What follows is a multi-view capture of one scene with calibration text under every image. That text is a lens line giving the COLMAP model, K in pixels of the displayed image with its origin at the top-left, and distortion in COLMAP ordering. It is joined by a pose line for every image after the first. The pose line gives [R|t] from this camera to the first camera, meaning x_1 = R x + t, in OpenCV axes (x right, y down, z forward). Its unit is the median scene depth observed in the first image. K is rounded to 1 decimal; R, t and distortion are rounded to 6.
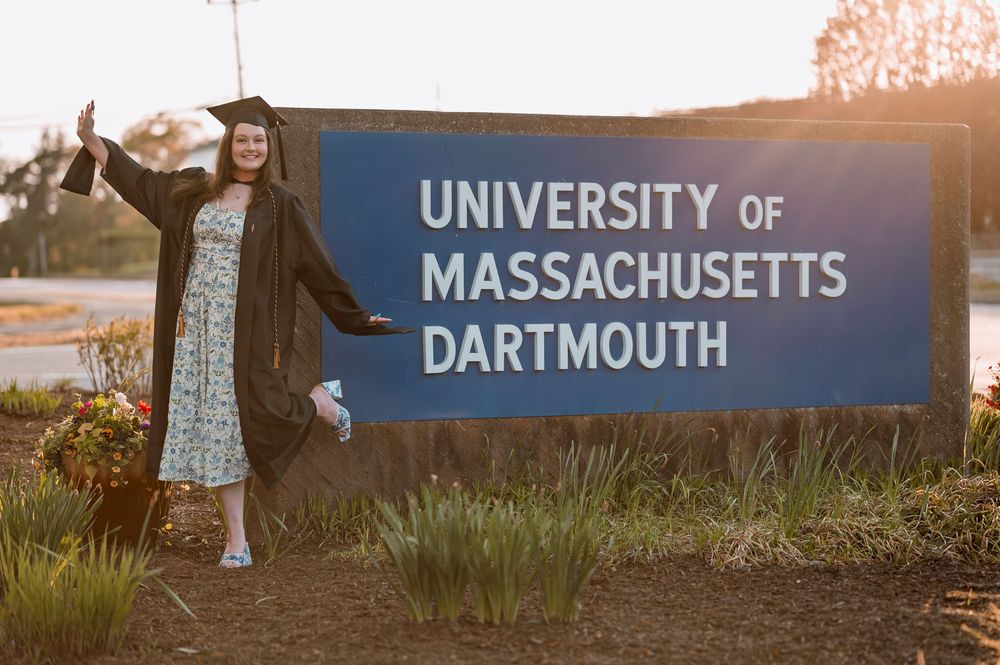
lens RADIAL K [[2350.2, 0, 500.3], [0, 2350.2, 337.4], [0, 0, 1]] dist [-0.003710, 0.000000]
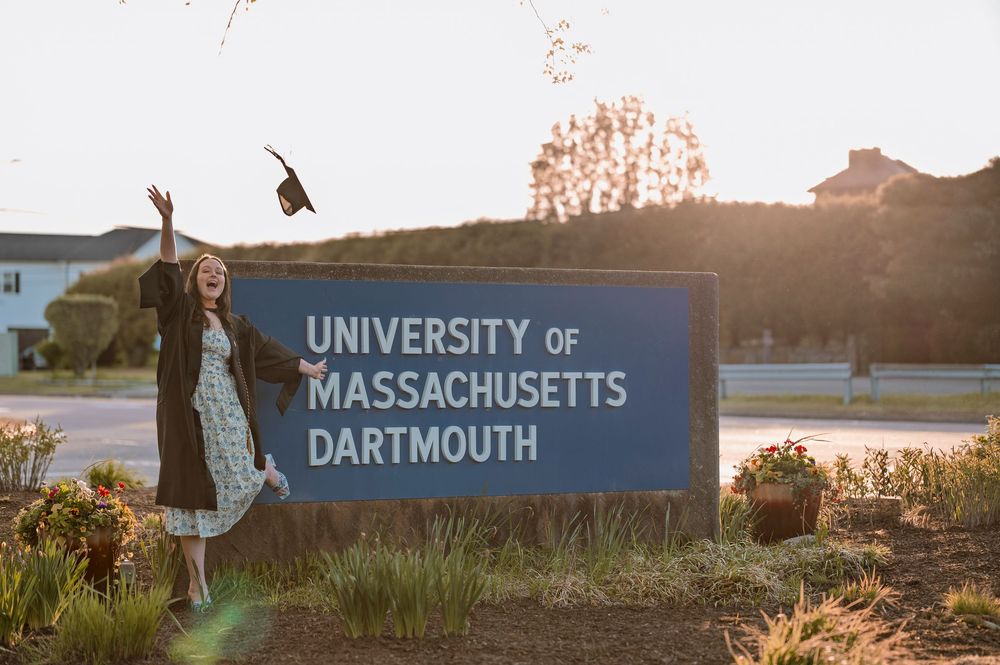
lens RADIAL K [[2350.2, 0, 499.2], [0, 2350.2, 330.2], [0, 0, 1]] dist [-0.003710, 0.000000]
pose [[0.992267, 0.003609, 0.124070, -0.087790], [0.002731, 0.998700, -0.050894, 0.006861], [-0.124092, 0.050839, 0.990967, -0.290073]]
